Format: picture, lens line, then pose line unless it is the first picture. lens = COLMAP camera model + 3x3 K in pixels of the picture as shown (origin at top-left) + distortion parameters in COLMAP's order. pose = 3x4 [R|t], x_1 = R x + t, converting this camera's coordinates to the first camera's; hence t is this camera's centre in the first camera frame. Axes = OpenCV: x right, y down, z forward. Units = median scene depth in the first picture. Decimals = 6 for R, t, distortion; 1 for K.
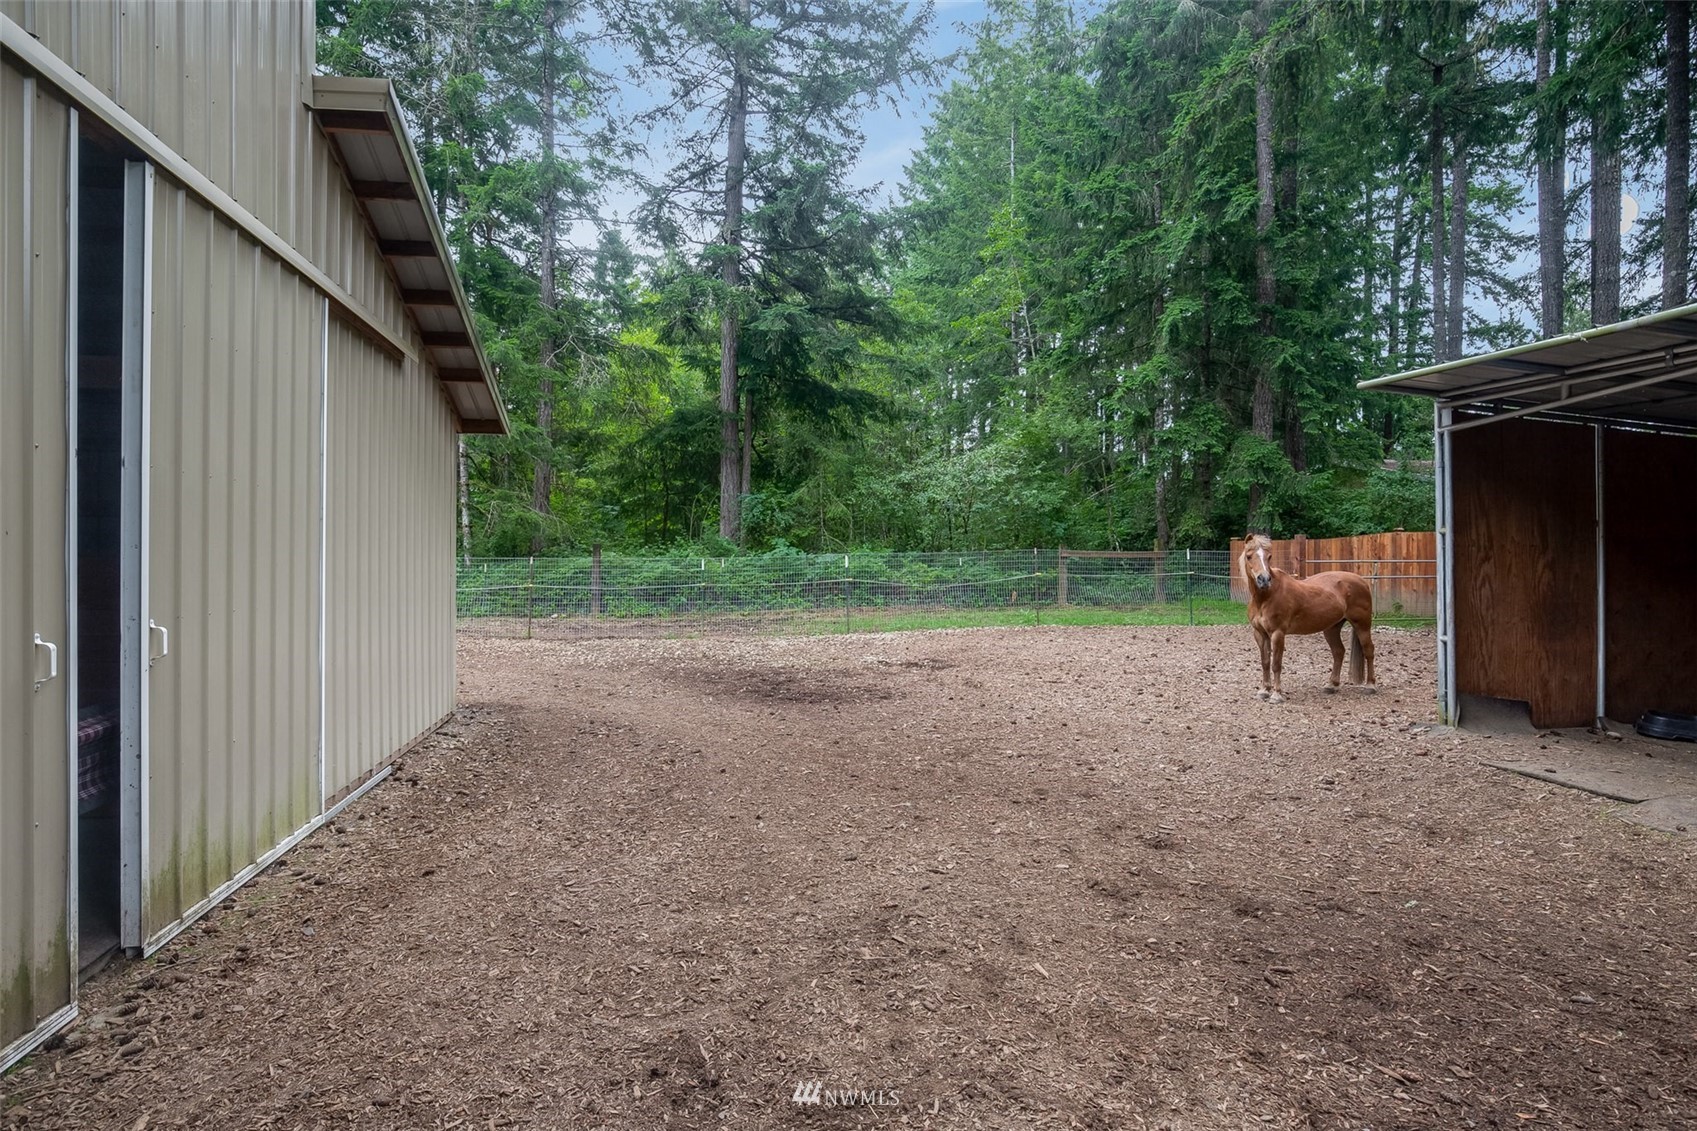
lens RADIAL K [[1101.6, 0, 848.5], [0, 1101.6, 565.5], [0, 0, 1]] dist [-0.009982, 0.006734]
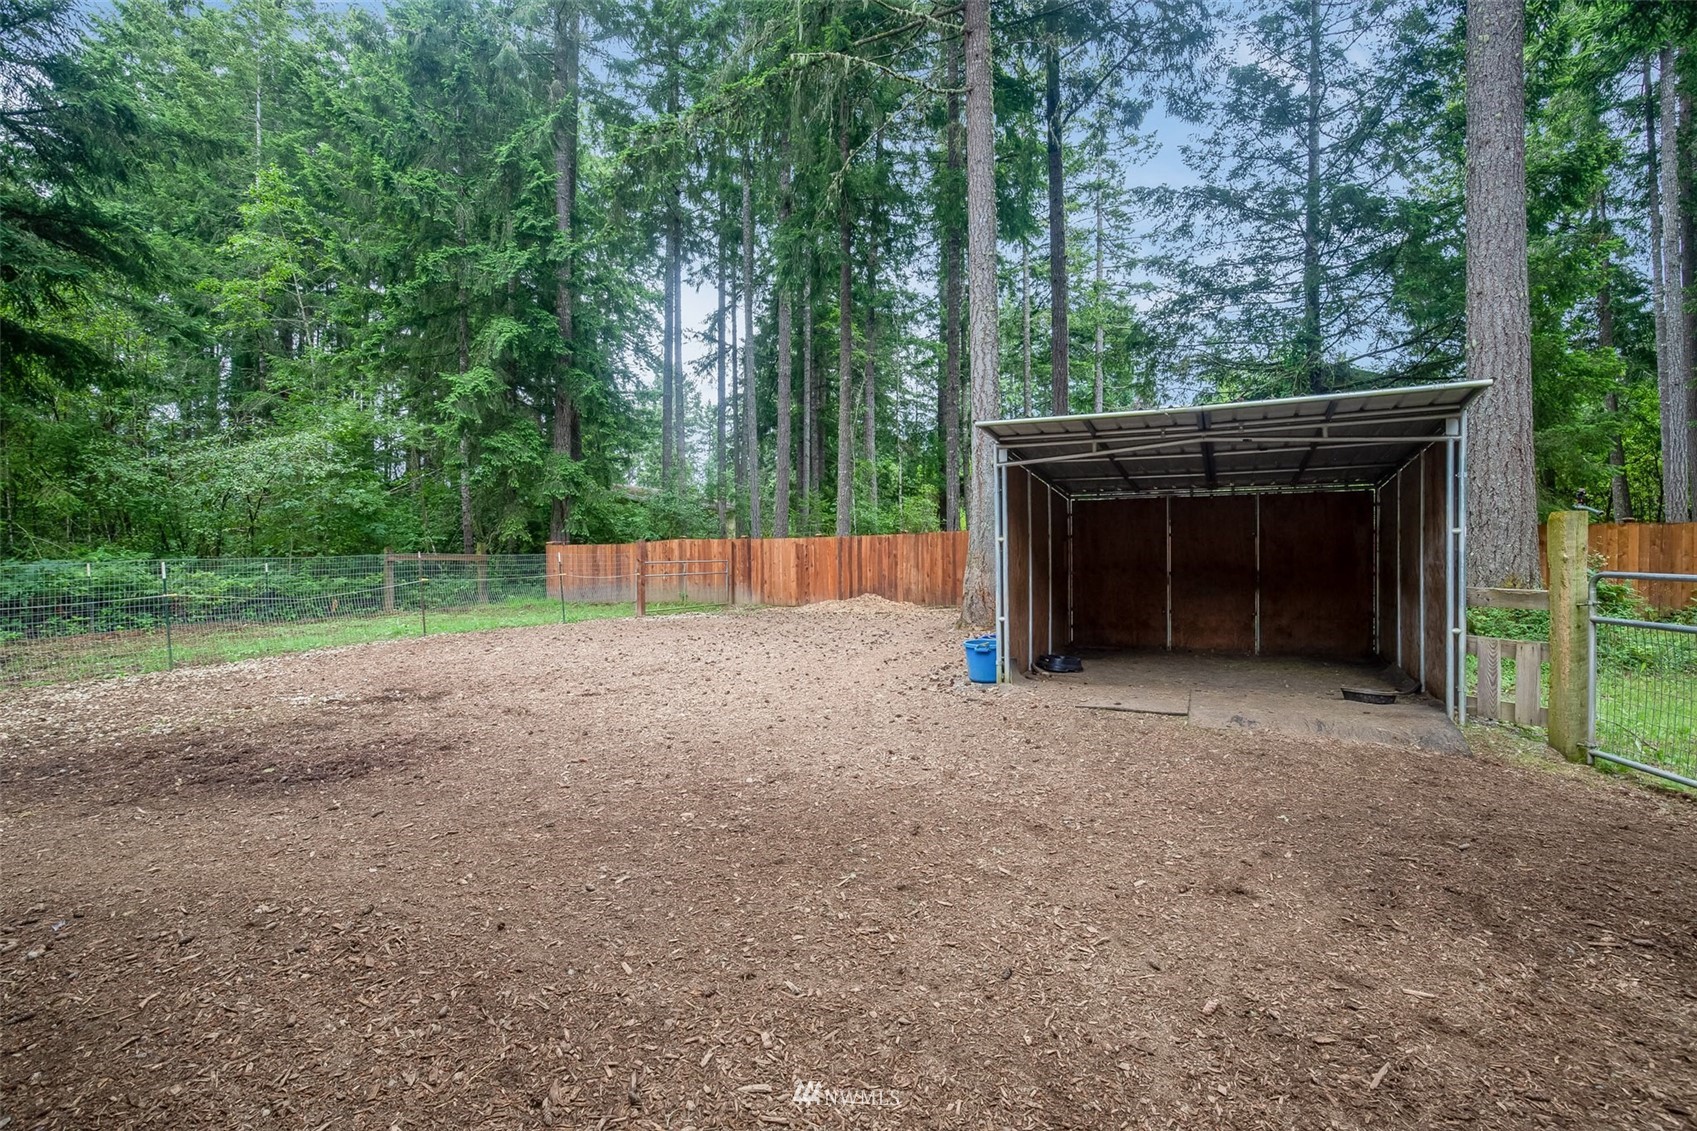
lens RADIAL K [[813.2, 0, 844.1], [0, 813.2, 560.8], [0, 0, 1]] dist [-0.024693, 0.000470]
pose [[0.518354, -0.010401, 0.855103, -0.196118], [0.012963, 0.999907, 0.004304, -0.005791], [-0.855068, 0.008854, 0.518440, 0.308567]]
